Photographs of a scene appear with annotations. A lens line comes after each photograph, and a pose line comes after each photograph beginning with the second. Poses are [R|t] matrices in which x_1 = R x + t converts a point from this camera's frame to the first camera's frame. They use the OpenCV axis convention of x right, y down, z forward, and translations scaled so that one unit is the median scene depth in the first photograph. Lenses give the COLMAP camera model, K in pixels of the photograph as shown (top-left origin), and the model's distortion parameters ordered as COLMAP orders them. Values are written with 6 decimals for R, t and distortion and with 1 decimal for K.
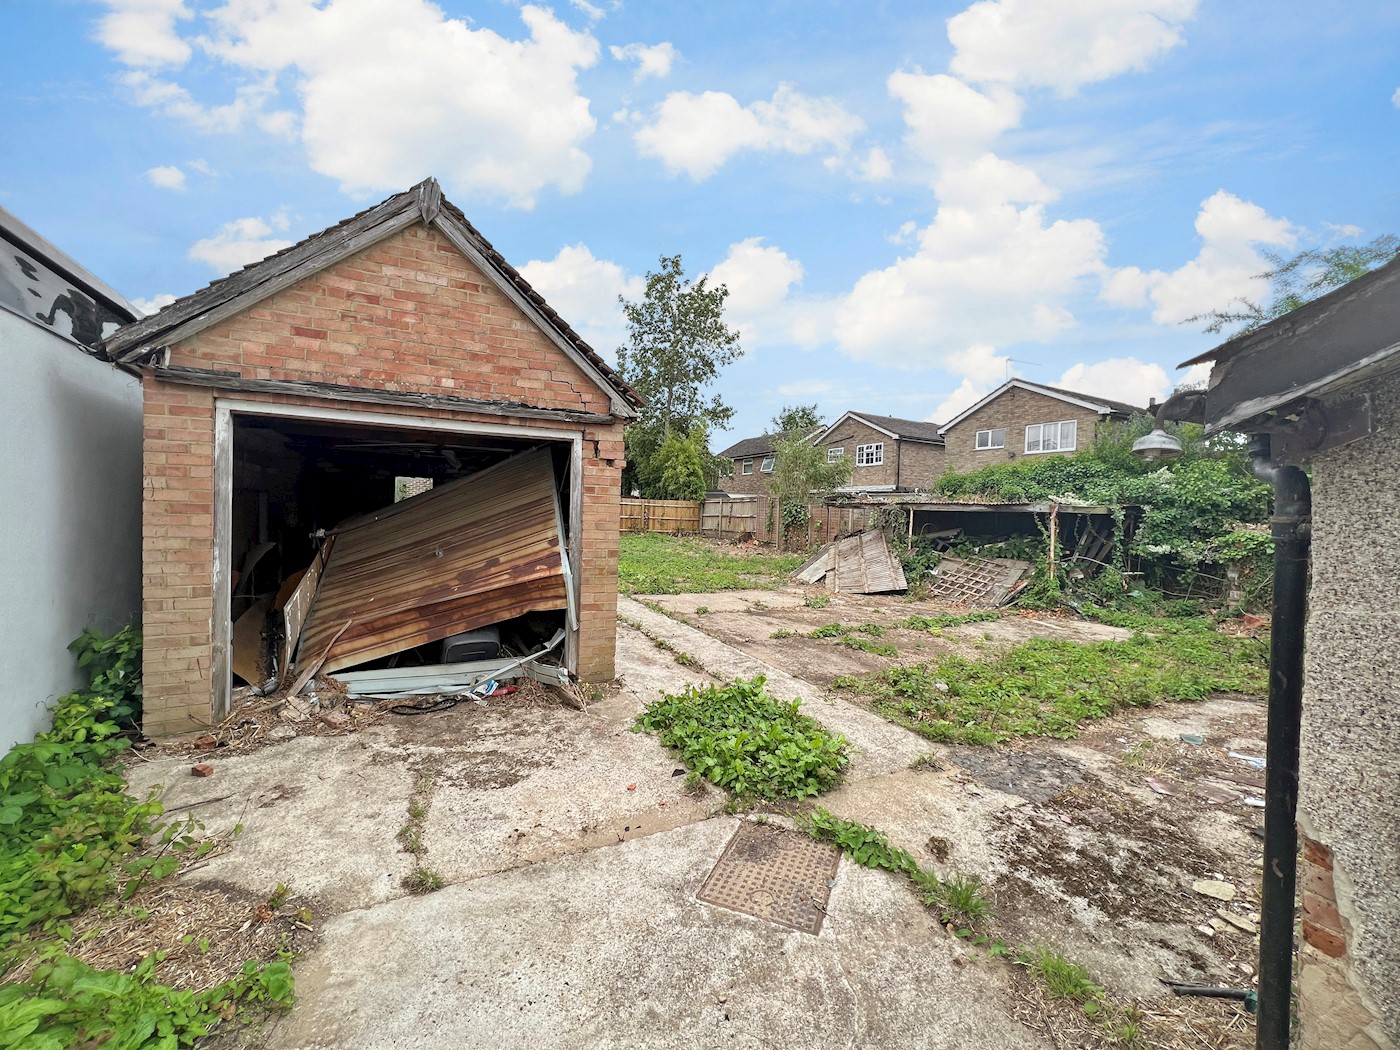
lens RADIAL K [[562.8, 0, 690.8], [0, 562.8, 521.0], [0, 0, 1]] dist [-0.001790, 0.000055]
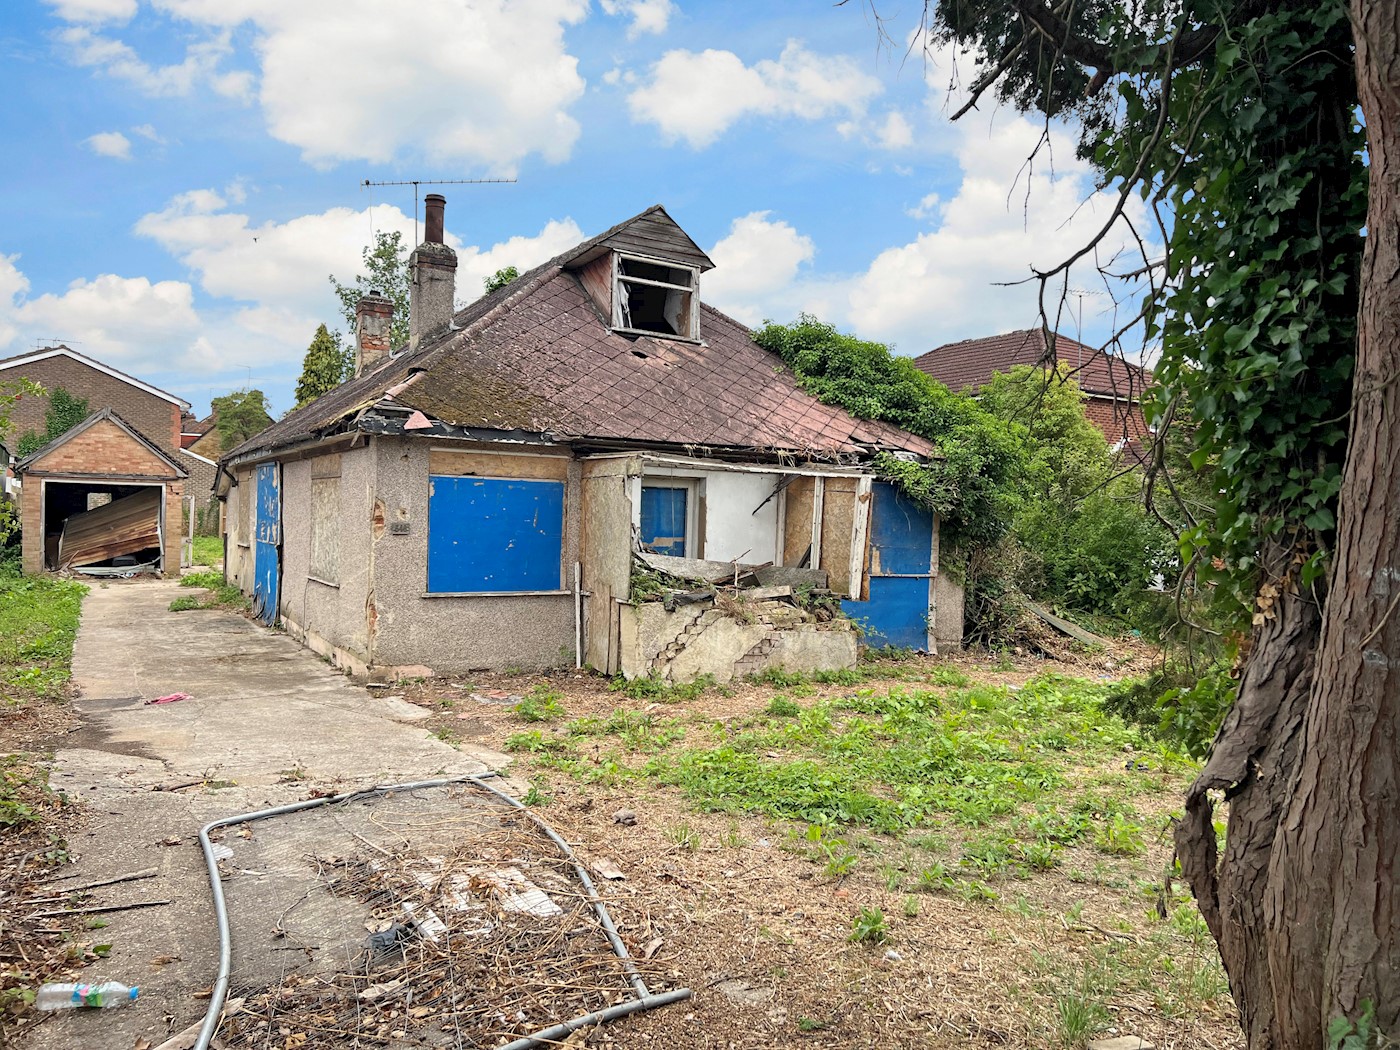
lens RADIAL K [[1066.6, 0, 707.7], [0, 1066.6, 534.8], [0, 0, 1]] dist [0.019101, -0.000969]
pose [[0.997521, -0.005536, 0.070146, 2.143511], [0.005774, 0.999978, -0.003178, 0.131818], [-0.070127, 0.003575, 0.997532, -4.542946]]
